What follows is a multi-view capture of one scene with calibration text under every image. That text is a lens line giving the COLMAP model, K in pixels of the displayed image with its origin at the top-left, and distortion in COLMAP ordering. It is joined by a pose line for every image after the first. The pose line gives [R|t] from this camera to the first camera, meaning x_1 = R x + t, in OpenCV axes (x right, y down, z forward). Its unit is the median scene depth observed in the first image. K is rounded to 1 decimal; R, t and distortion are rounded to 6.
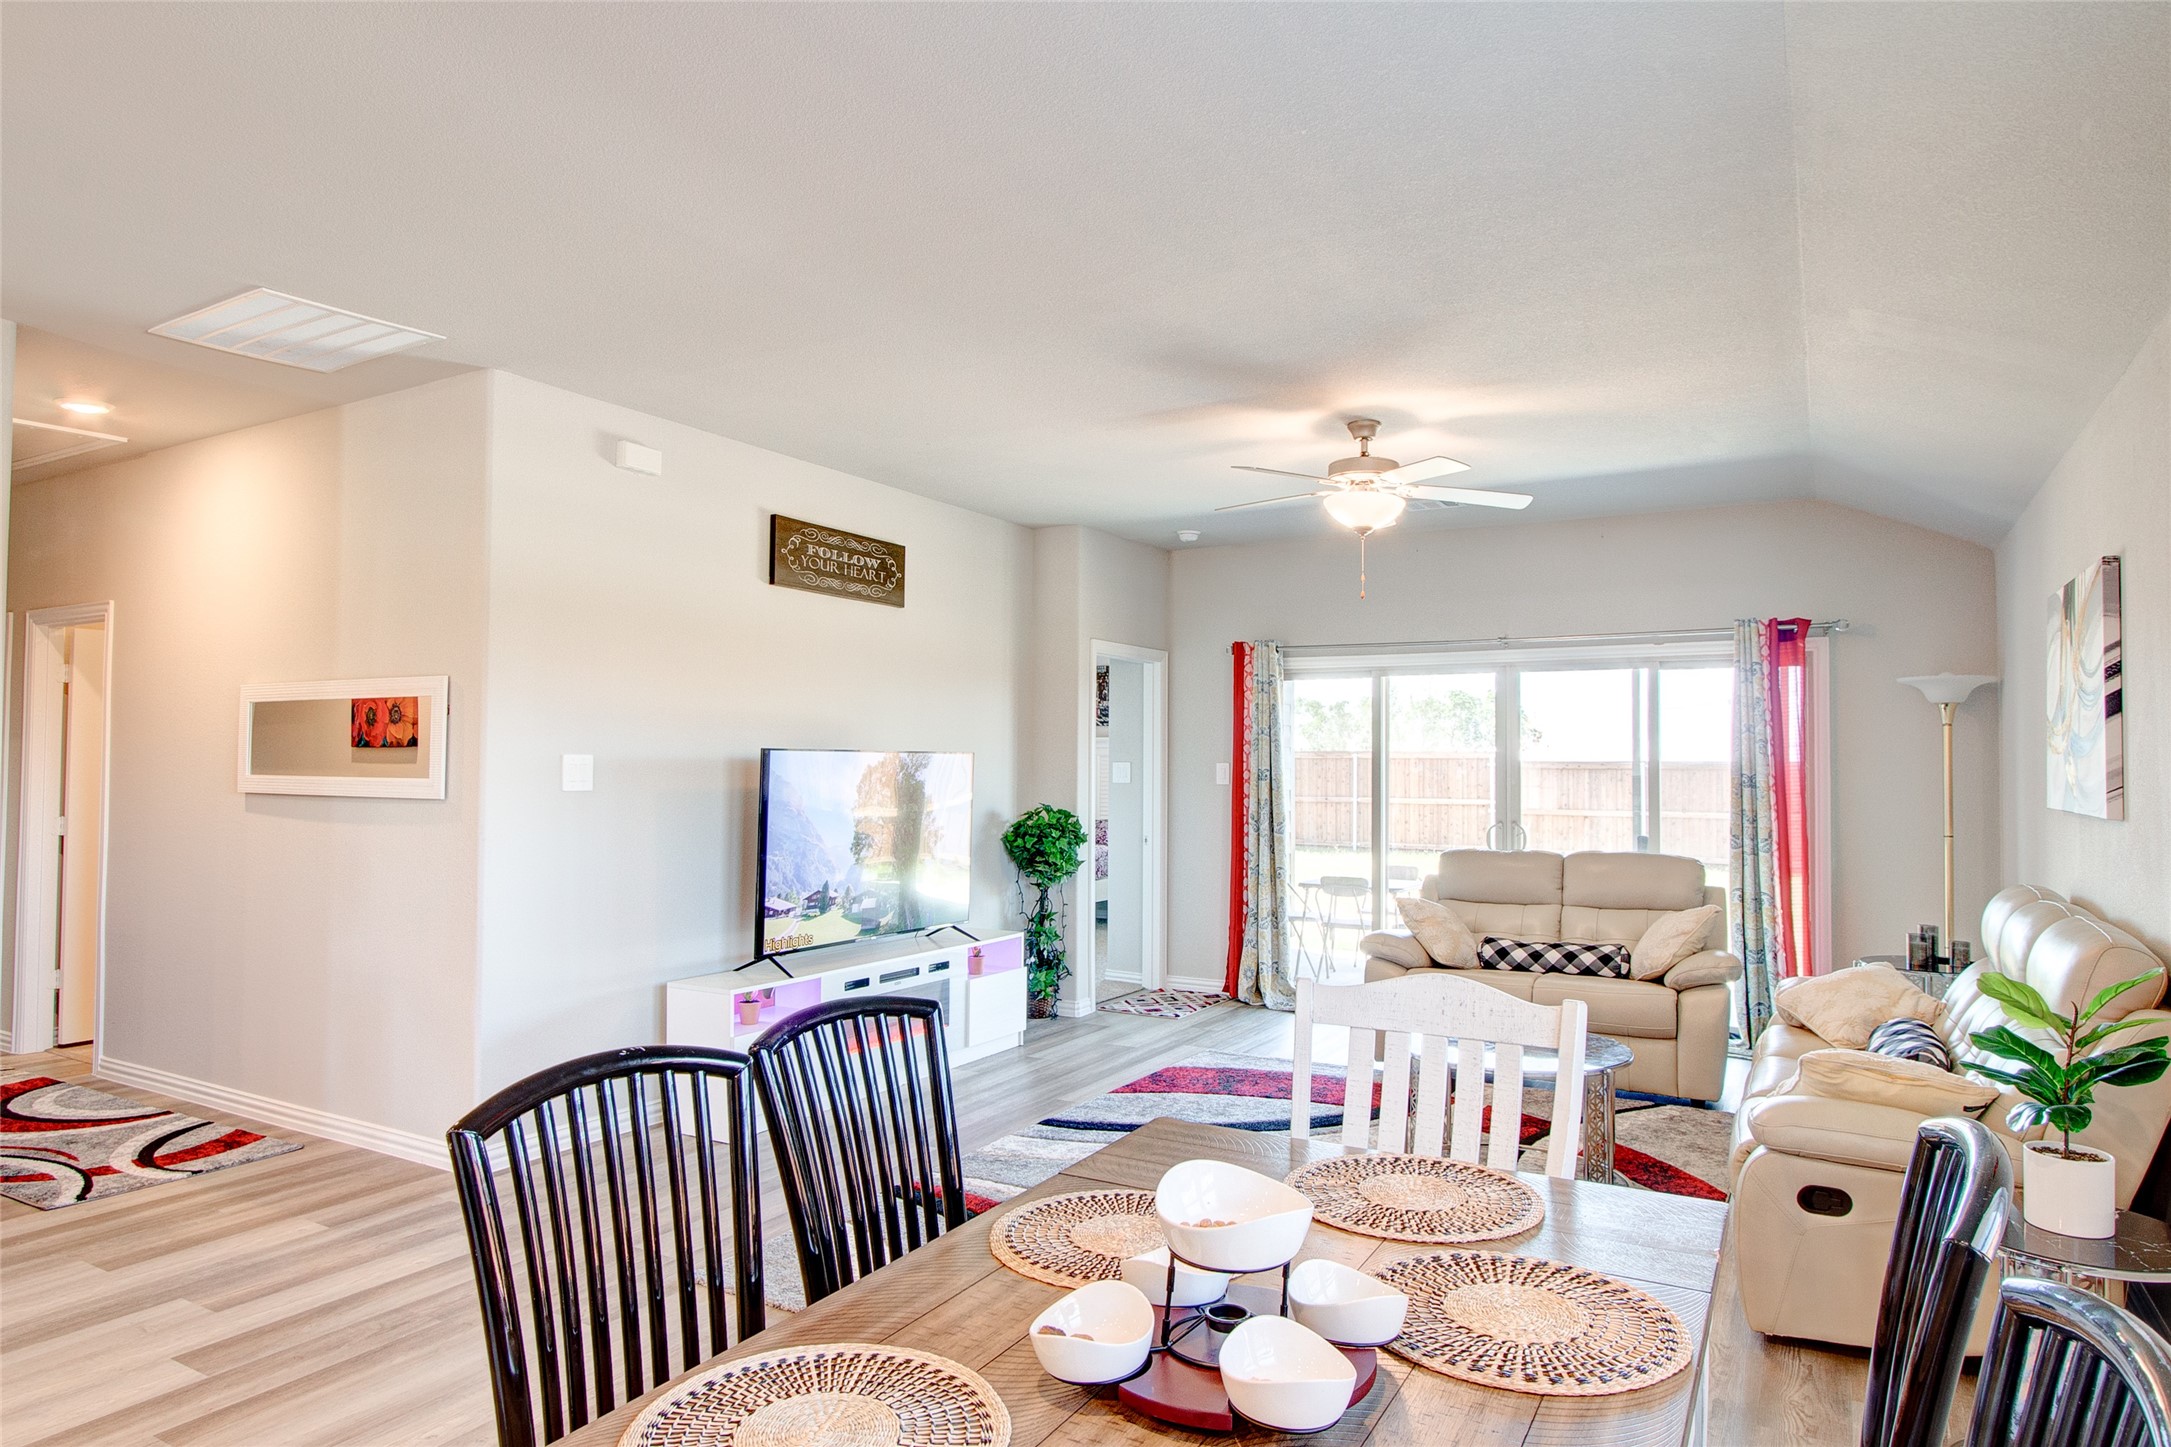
lens RADIAL K [[1314.3, 0, 1063.4], [0, 1314.3, 729.1], [0, 0, 1]] dist [-0.007584, 0.004040]
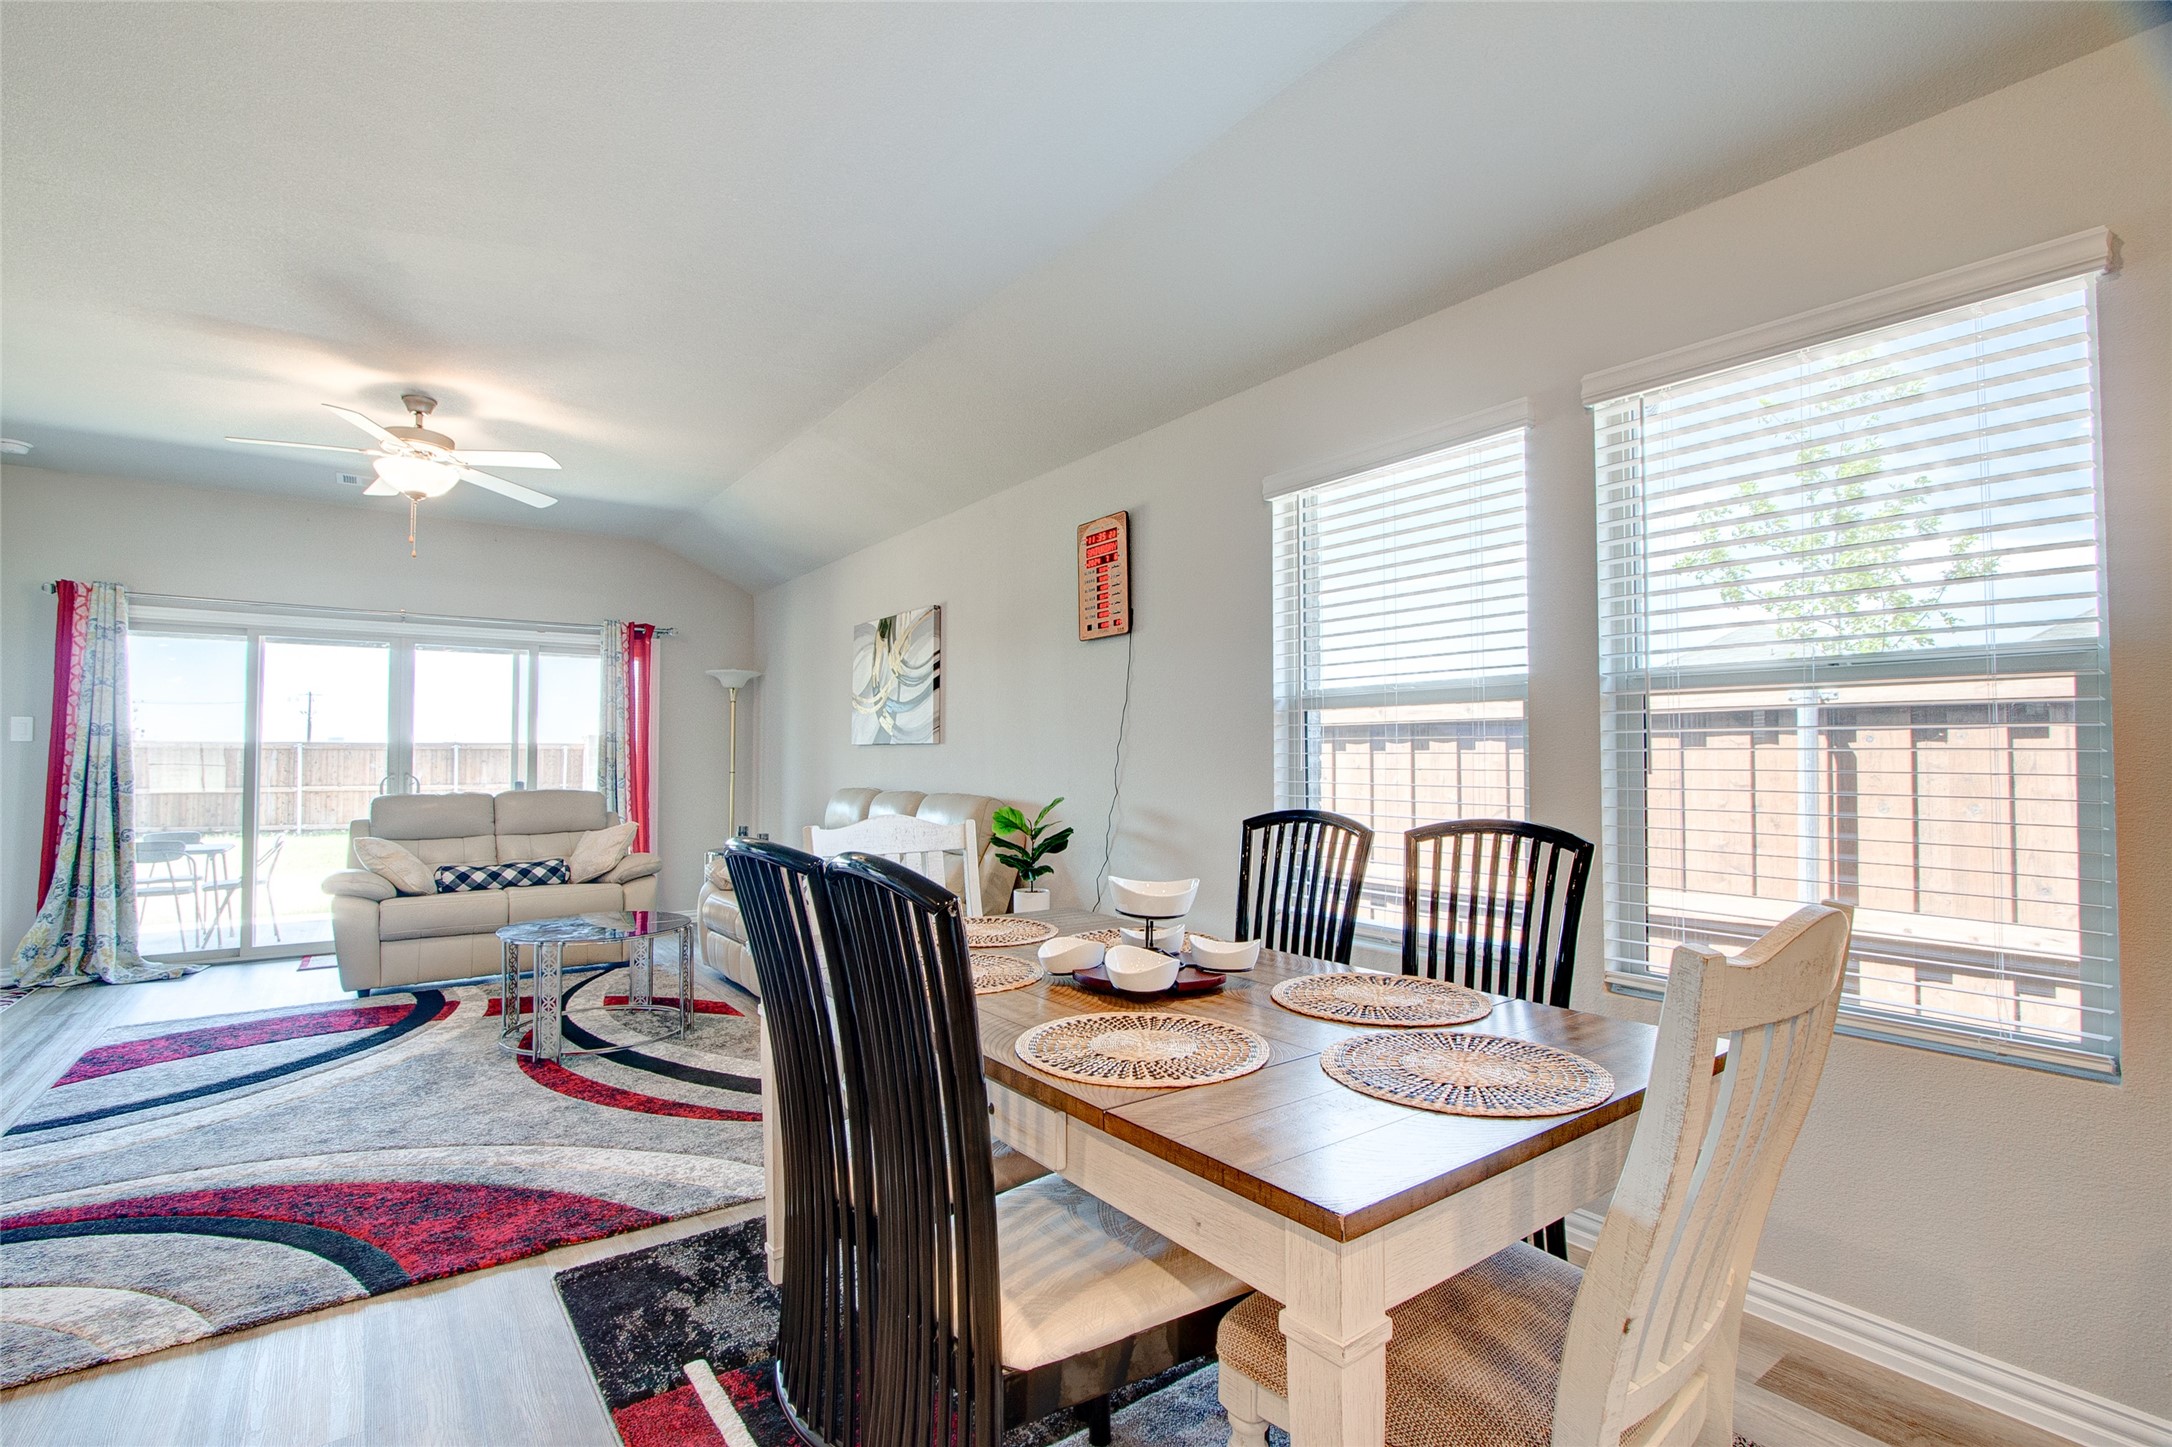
lens RADIAL K [[1013.0, 0, 1087.3], [0, 1013.0, 731.6], [0, 0, 1]] dist [-0.016756, 0.003083]
pose [[0.397001, 0.019358, 0.917614, -0.285107], [-0.021131, 0.999705, -0.011948, 0.039980], [-0.917575, -0.014647, 0.397293, 0.130560]]
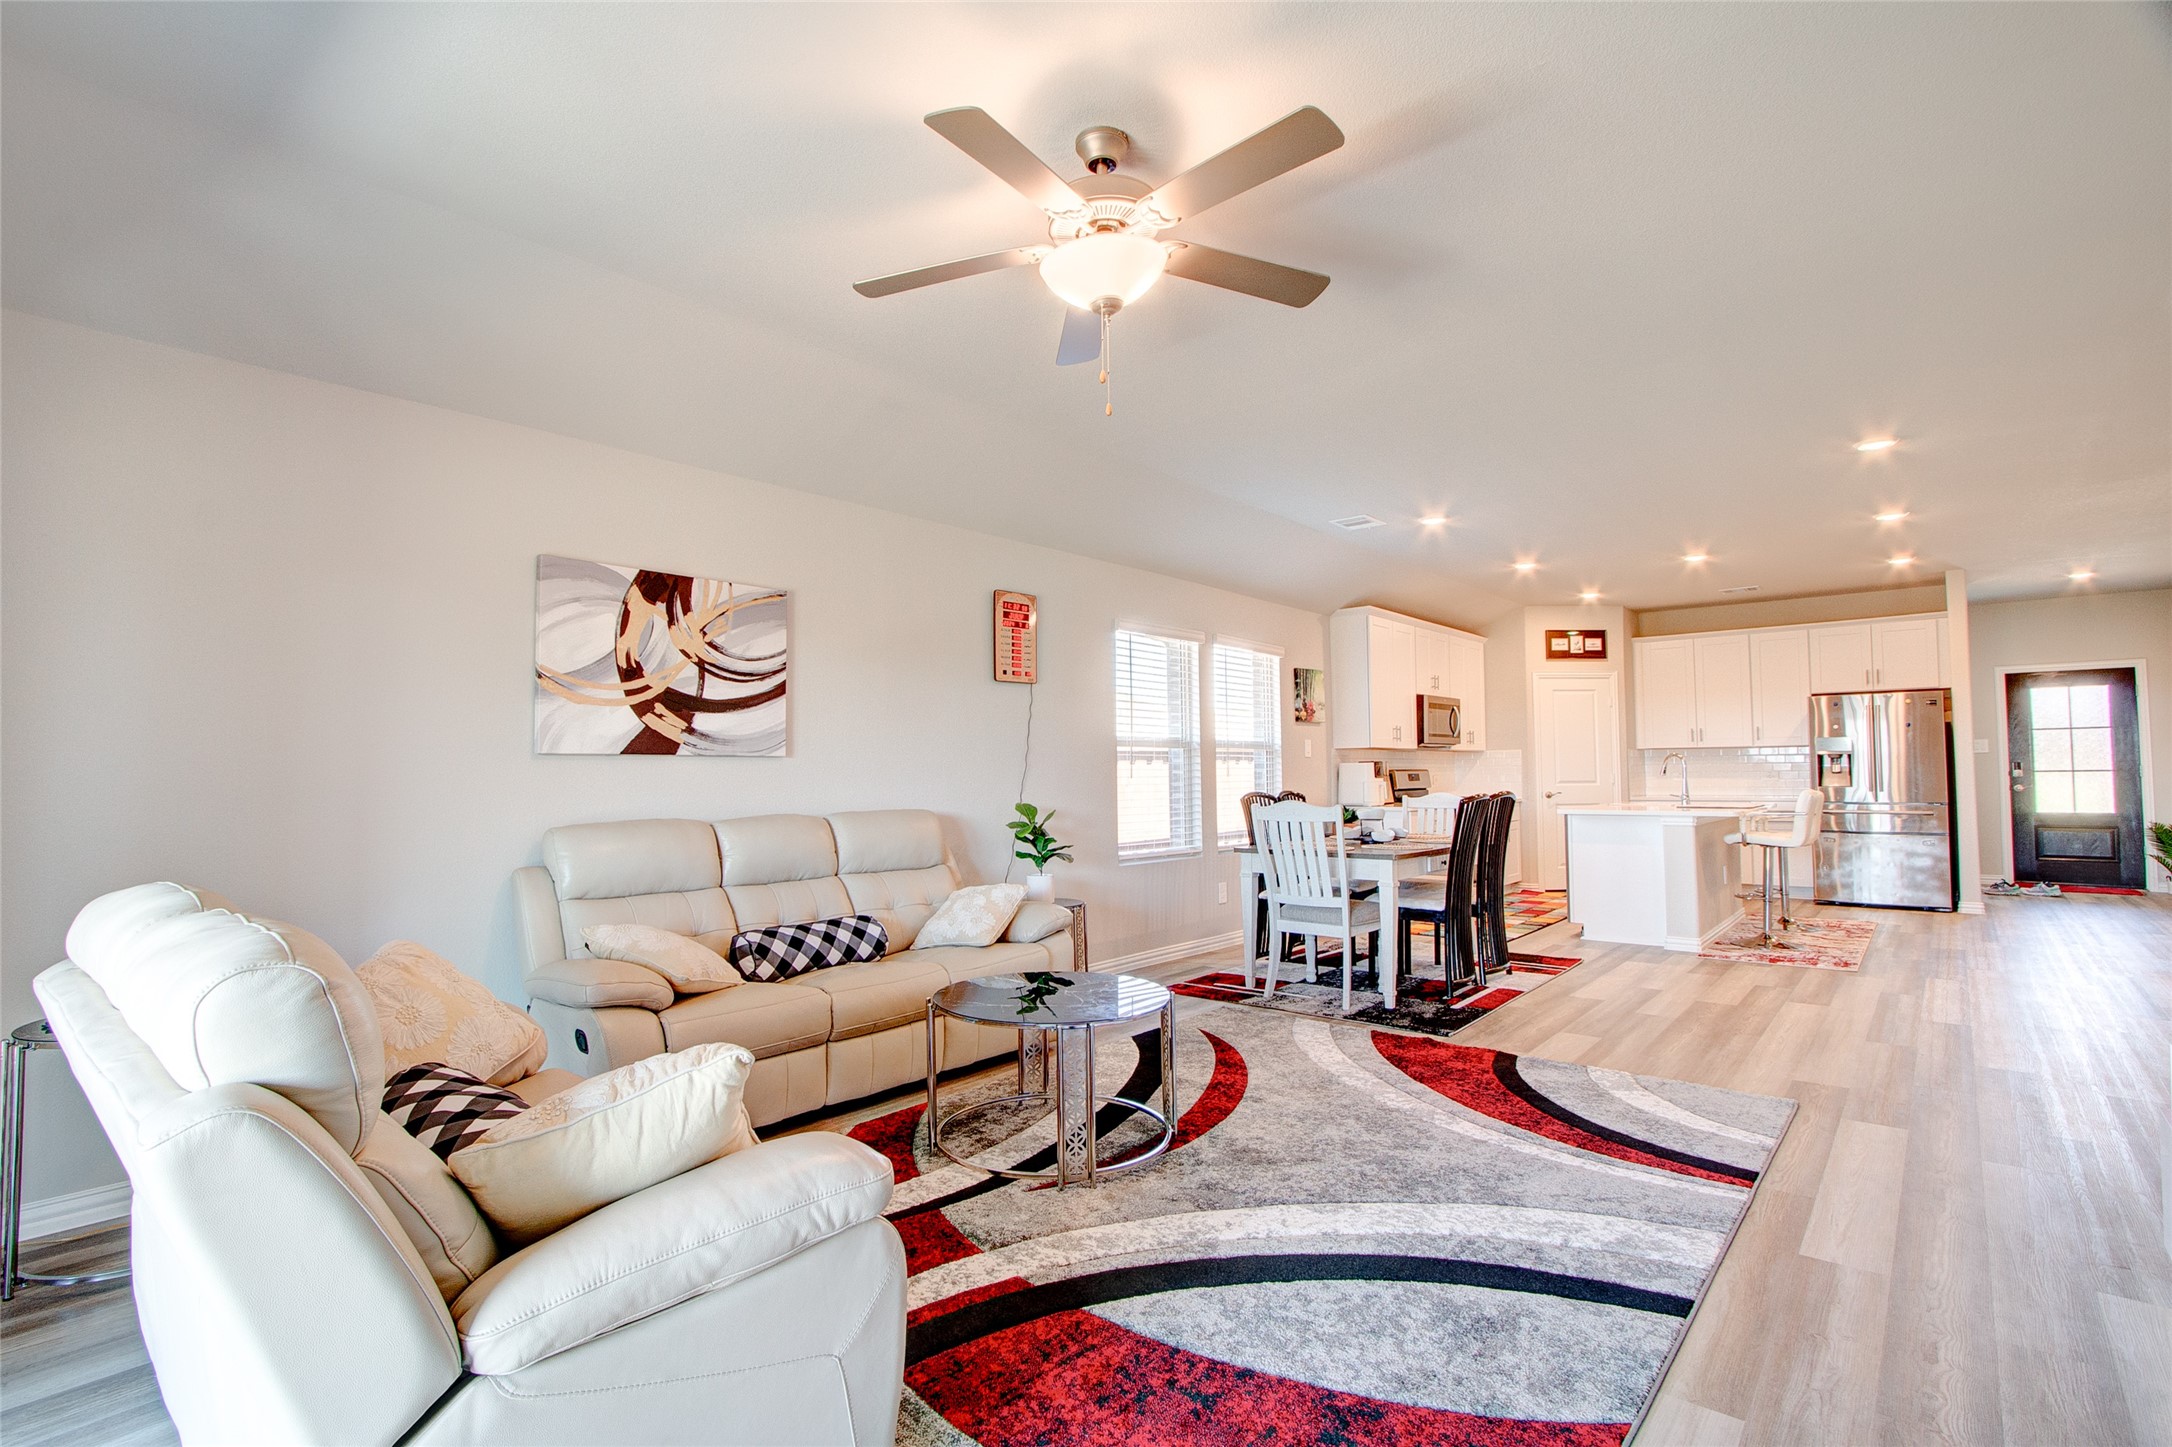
lens RADIAL K [[1013.0, 0, 1071.9], [0, 1013.0, 735.2], [0, 0, 1]] dist [-0.016756, 0.003083]
pose [[-0.983666, 0.011235, 0.179654, 0.143506], [0.000135, 0.998096, -0.061680, 0.072877], [-0.180005, -0.060648, -0.981794, 1.310528]]
